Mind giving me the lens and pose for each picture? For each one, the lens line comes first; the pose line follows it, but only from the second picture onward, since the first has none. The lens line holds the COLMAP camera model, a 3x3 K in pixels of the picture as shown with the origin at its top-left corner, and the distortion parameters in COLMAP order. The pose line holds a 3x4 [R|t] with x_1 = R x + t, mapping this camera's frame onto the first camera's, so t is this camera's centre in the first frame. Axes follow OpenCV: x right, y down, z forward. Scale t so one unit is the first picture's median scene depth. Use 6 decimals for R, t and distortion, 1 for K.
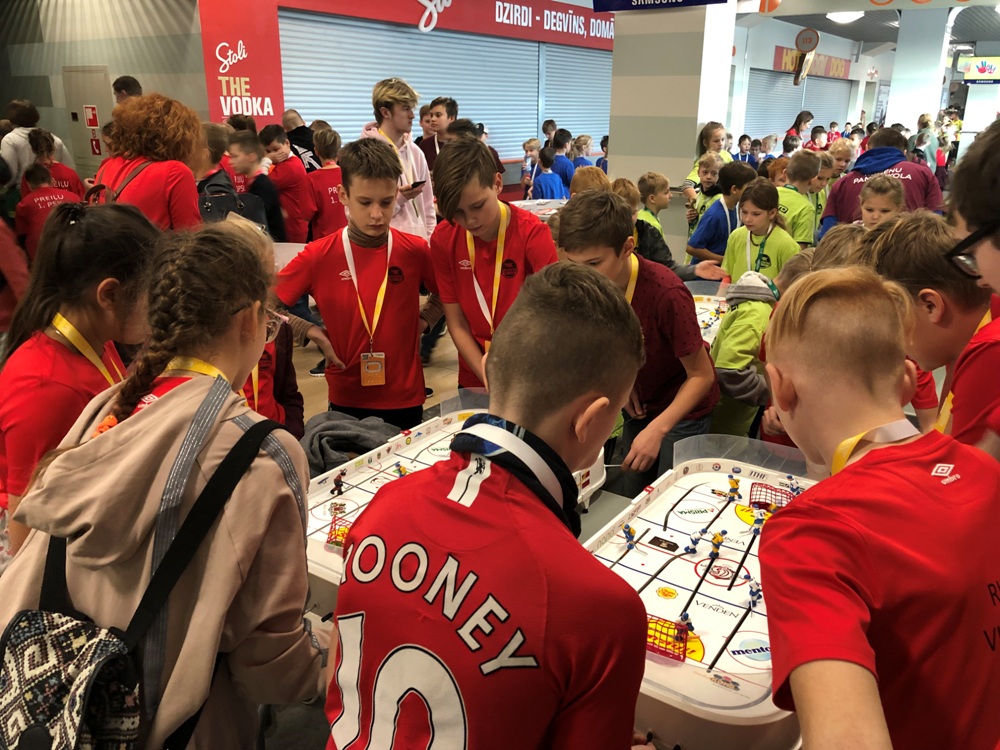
lens RADIAL K [[798.6, 0, 500.0], [0, 798.6, 375.0], [0, 0, 1]] dist [0.003364, 0.000364]
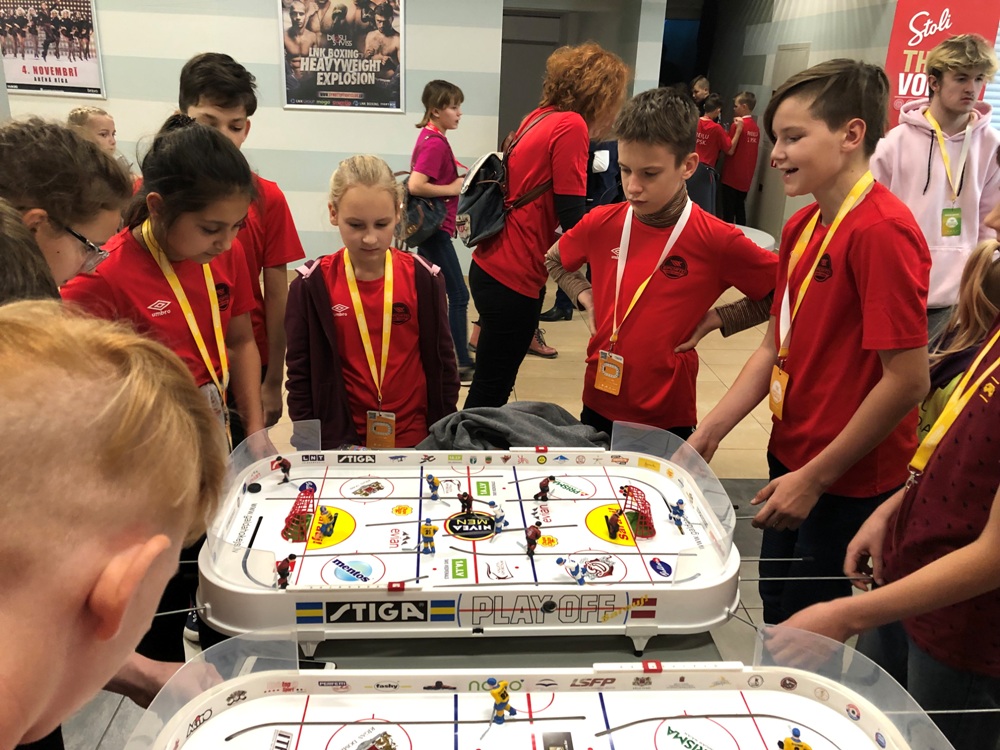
lens RADIAL K [[798.6, 0, 500.0], [0, 798.6, 375.0], [0, 0, 1]] dist [0.003364, 0.000364]
pose [[0.631977, 0.281436, -0.722079, 0.105975], [-0.273141, 0.952831, 0.132315, -0.024014], [0.725258, 0.113609, 0.679039, 0.109788]]
